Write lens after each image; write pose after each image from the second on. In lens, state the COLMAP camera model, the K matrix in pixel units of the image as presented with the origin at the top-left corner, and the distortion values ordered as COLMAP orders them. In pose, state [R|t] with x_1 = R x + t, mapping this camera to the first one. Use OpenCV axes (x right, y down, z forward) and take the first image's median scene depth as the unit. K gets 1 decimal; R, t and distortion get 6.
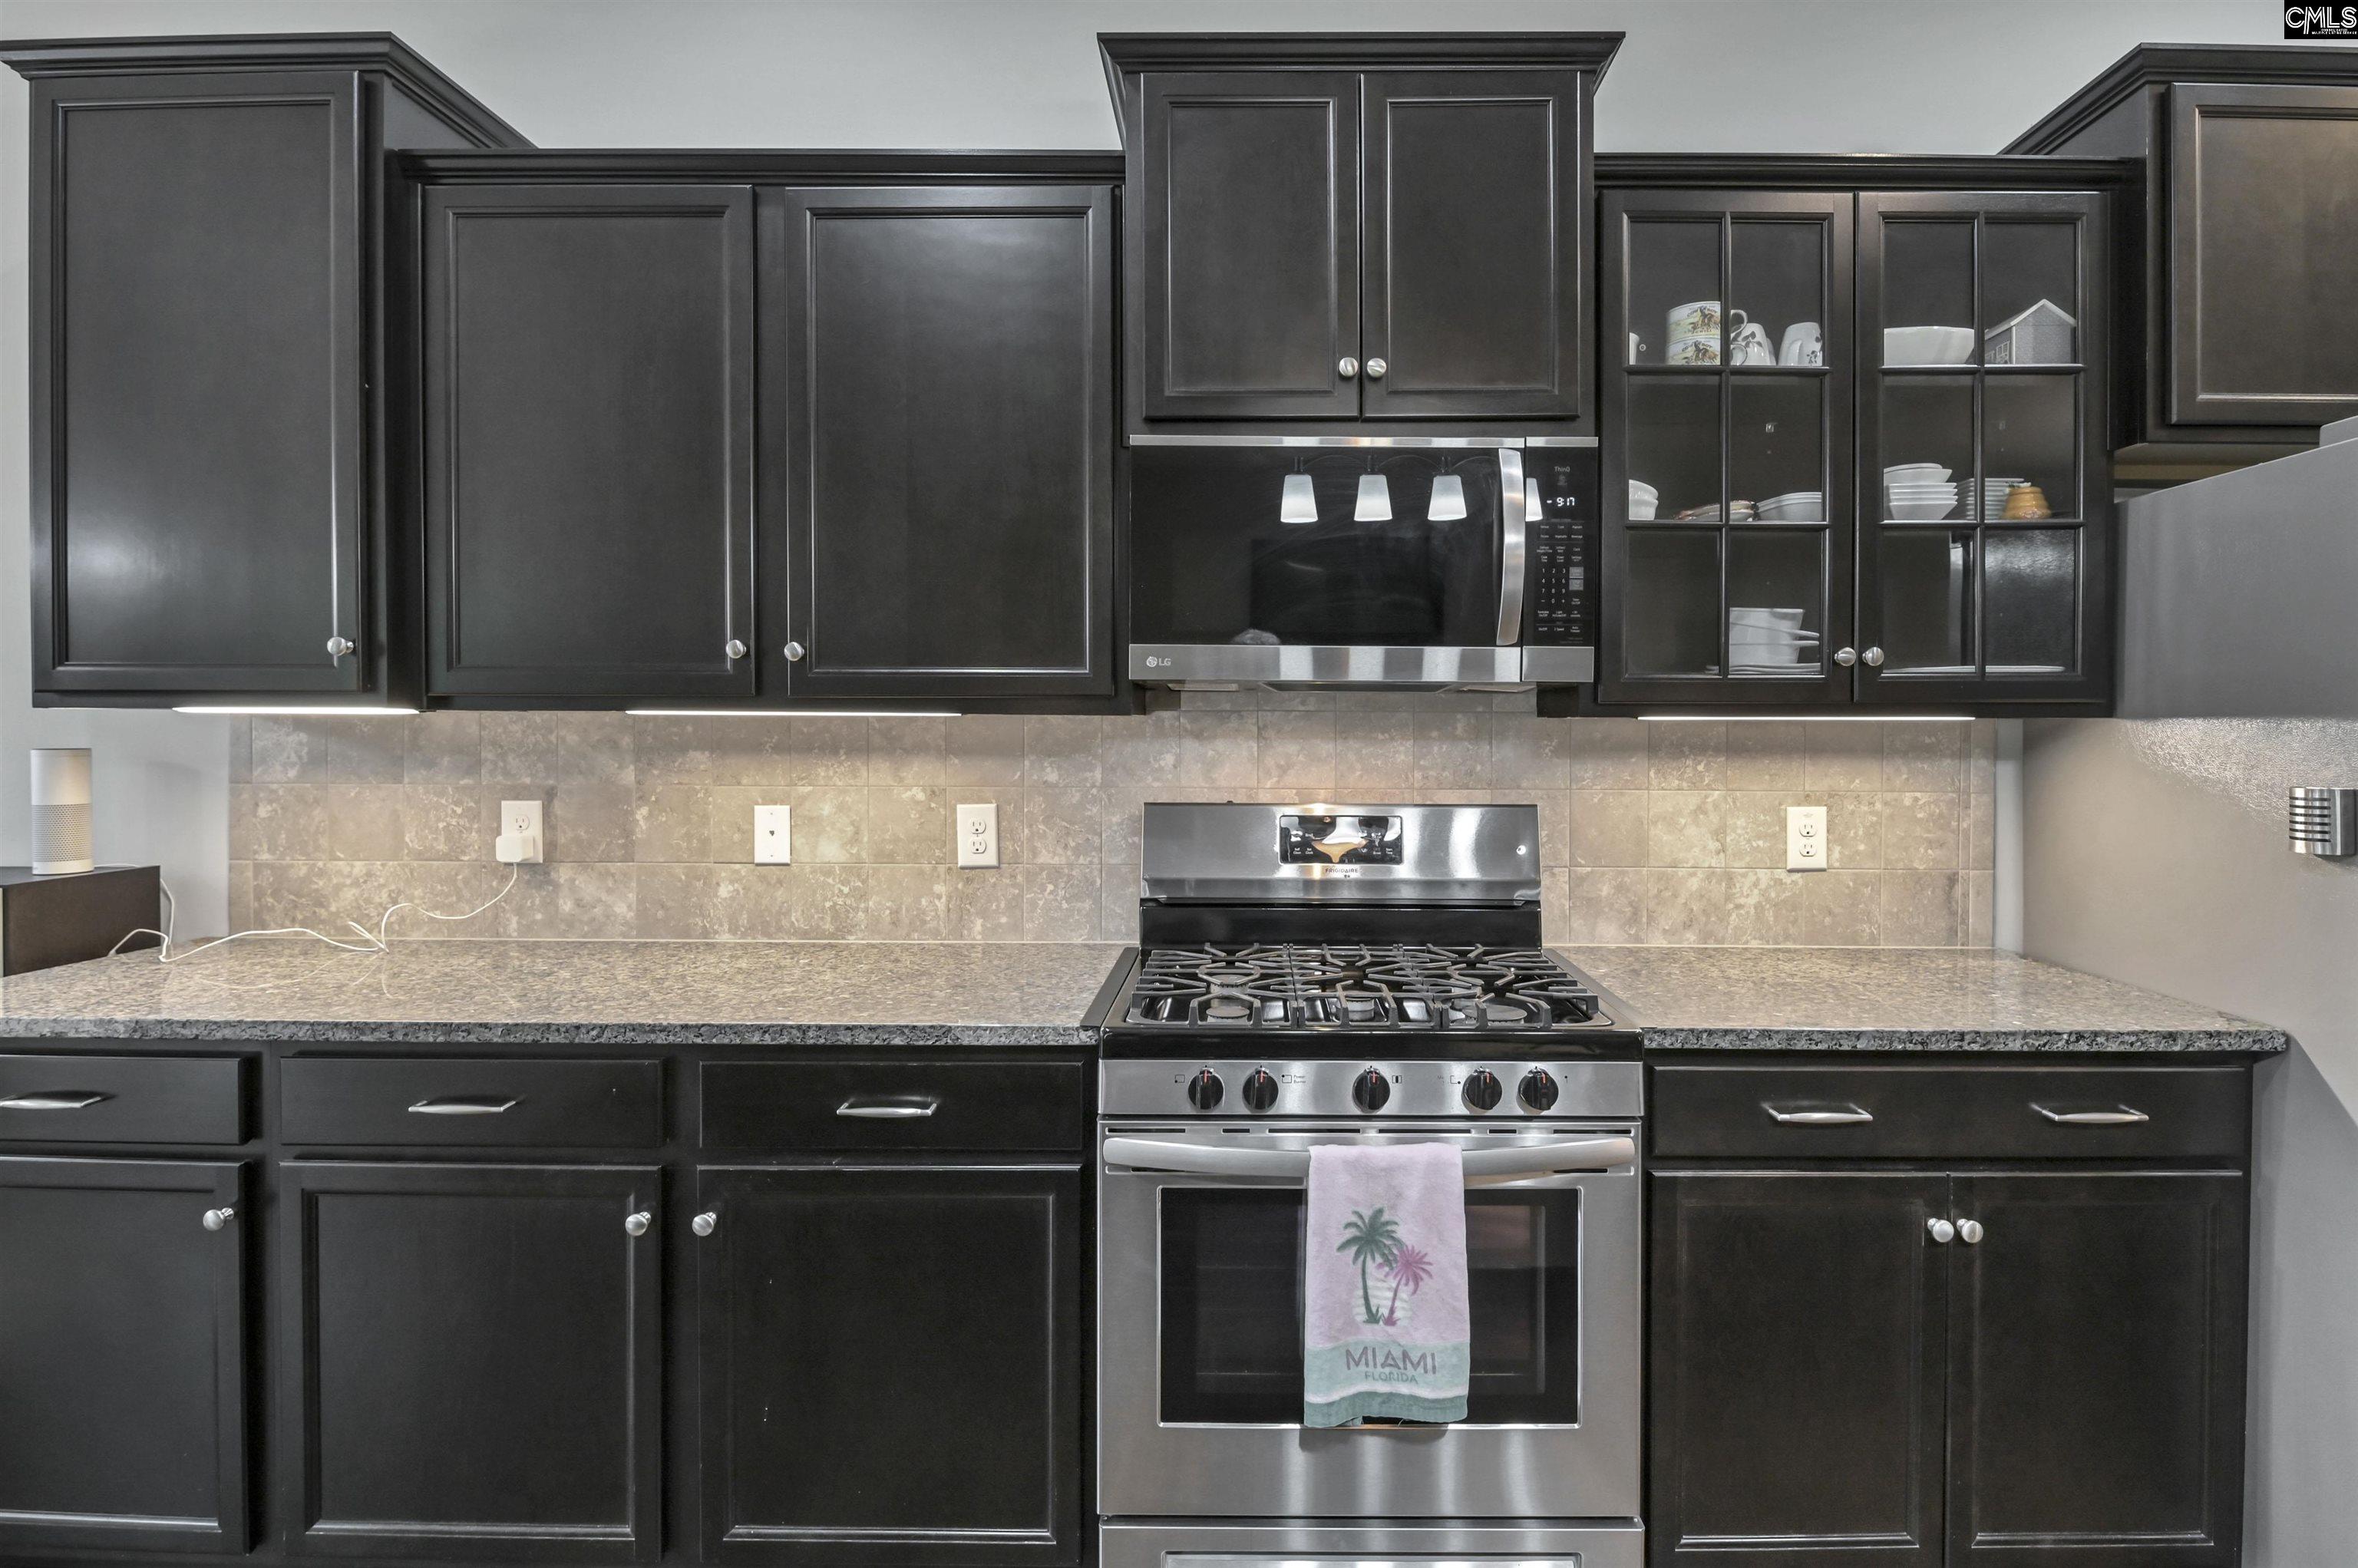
lens RADIAL K [[1162.3, 0, 1252.7], [0, 1162.3, 733.7], [0, 0, 1]] dist [-0.002677, -0.001523]
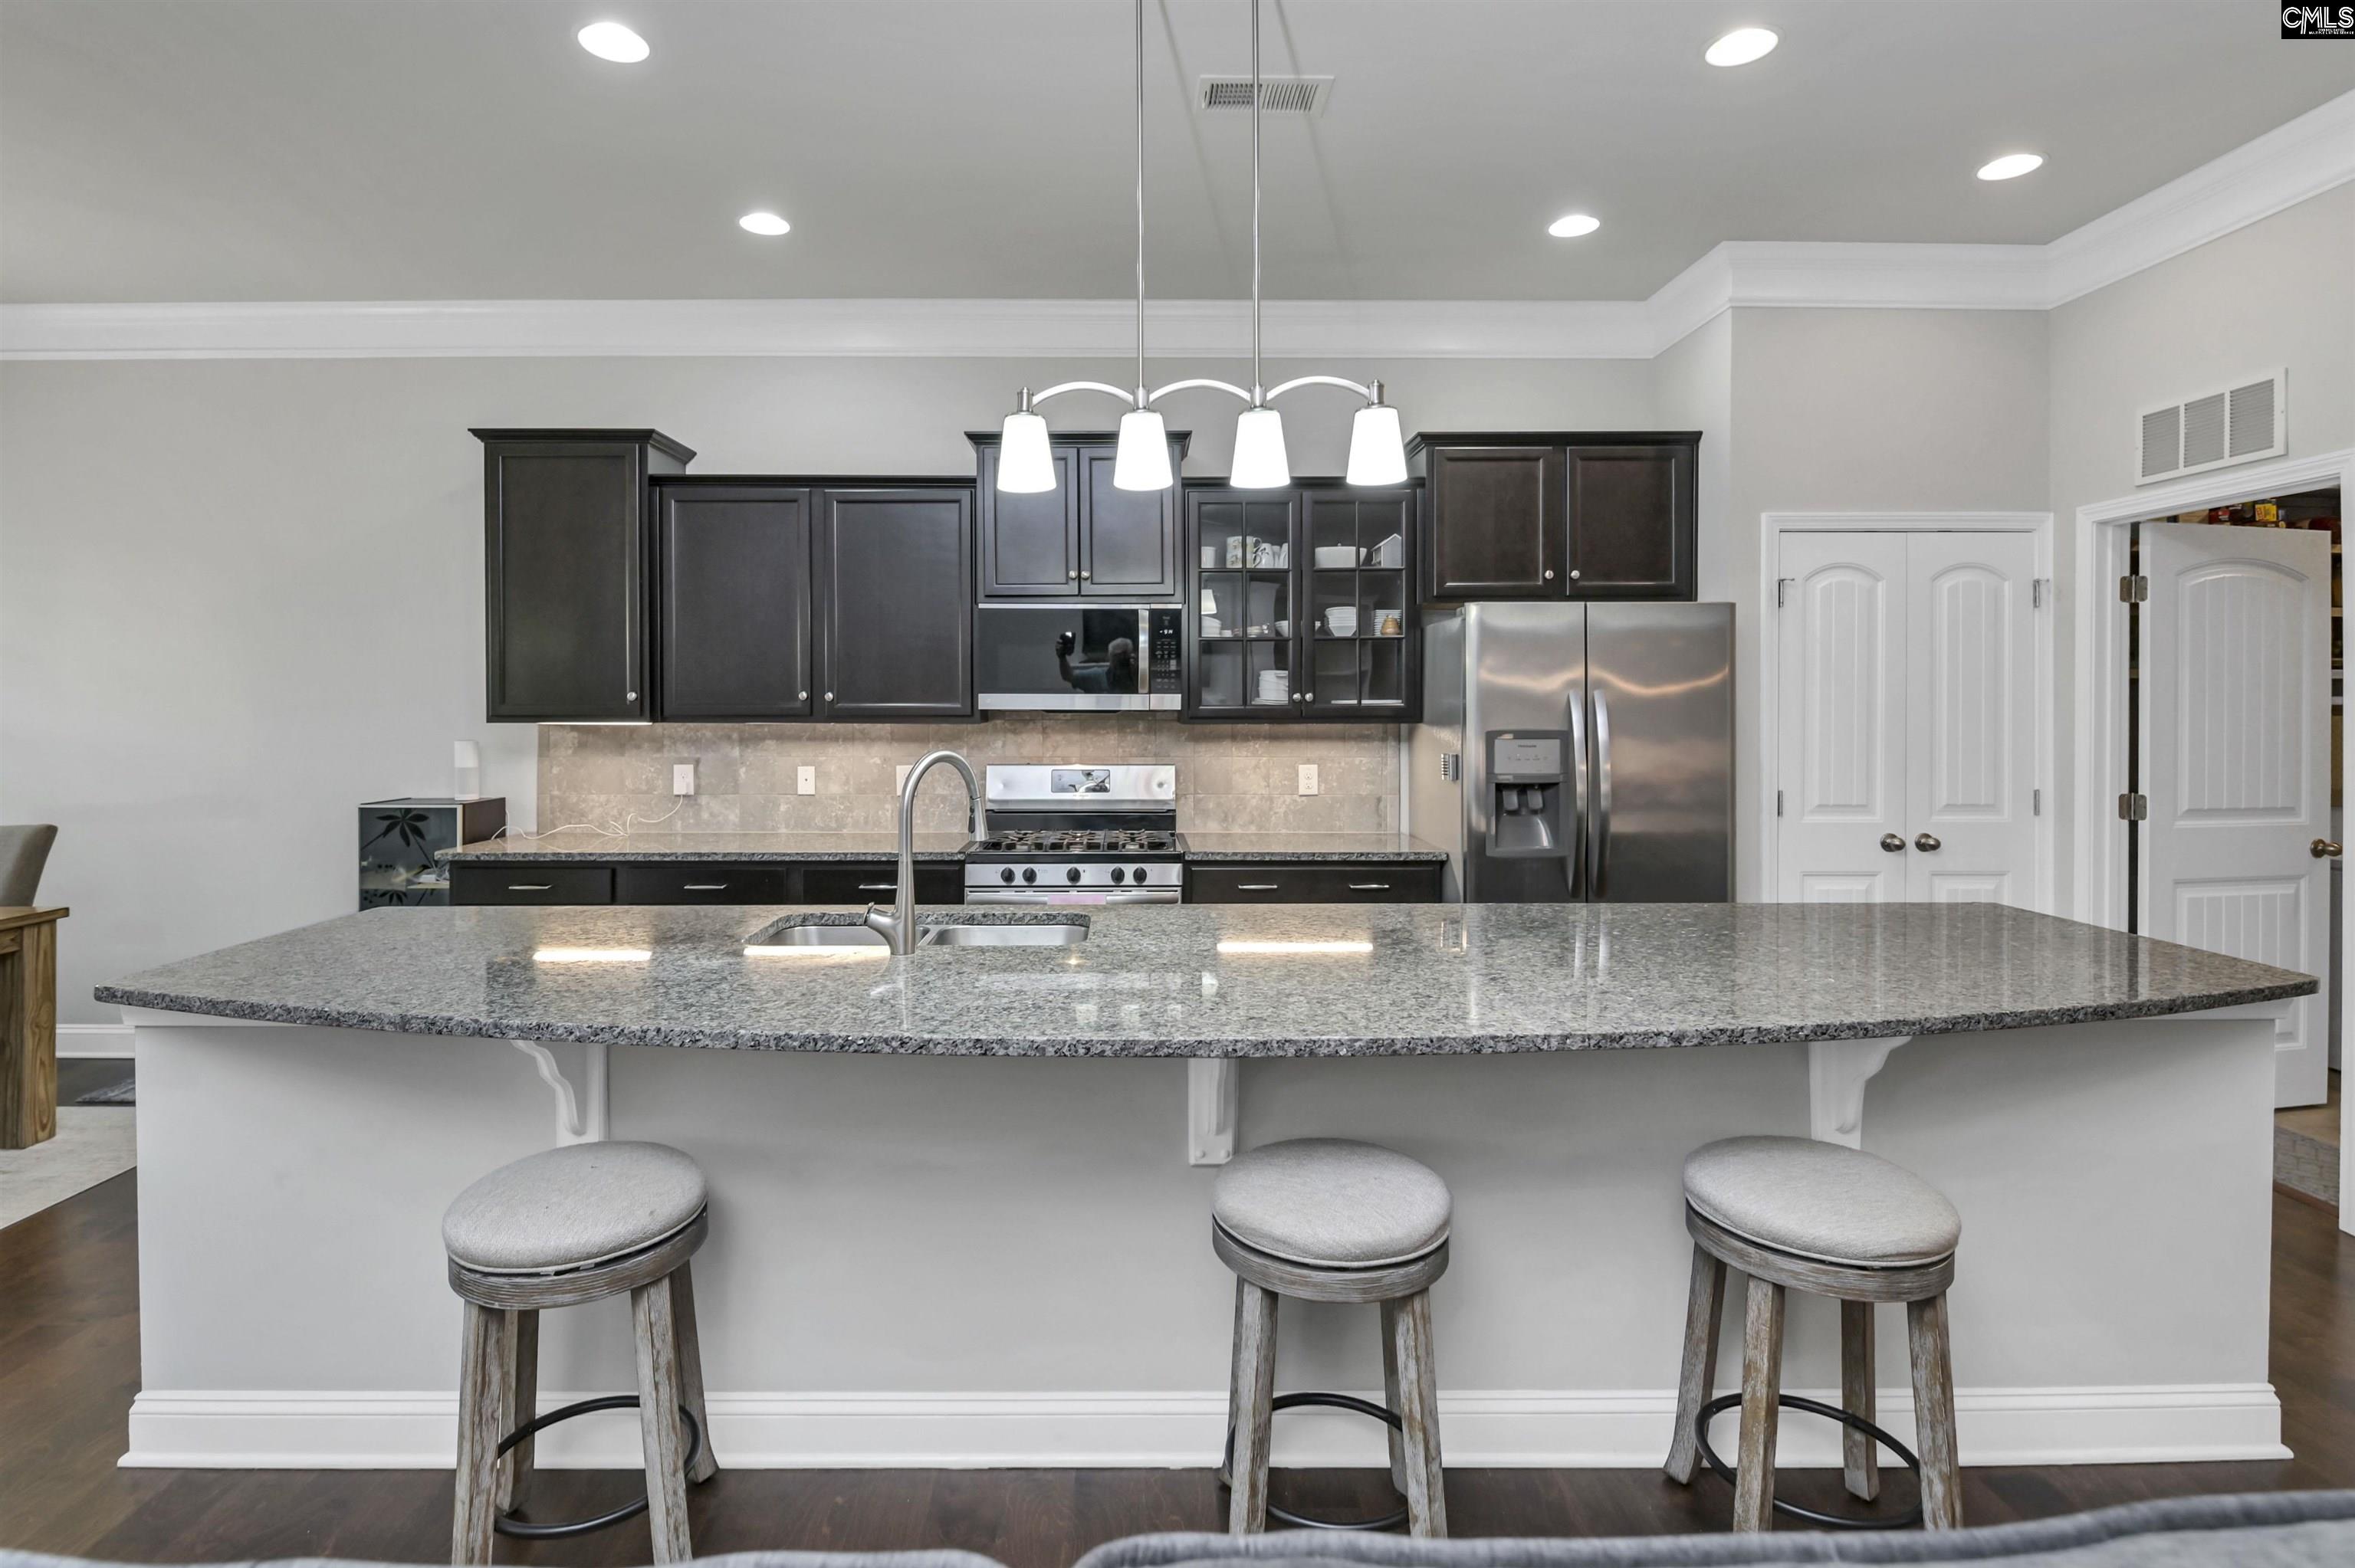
lens RADIAL K [[1151.2, 0, 1141.3], [0, 1151.2, 705.3], [0, 0, 1]] dist [-0.002613, -0.000668]
pose [[0.999789, -0.003582, 0.020211, 0.138746], [0.003624, 0.999991, -0.002027, -0.040304], [-0.020204, 0.002100, 0.999794, -1.050568]]
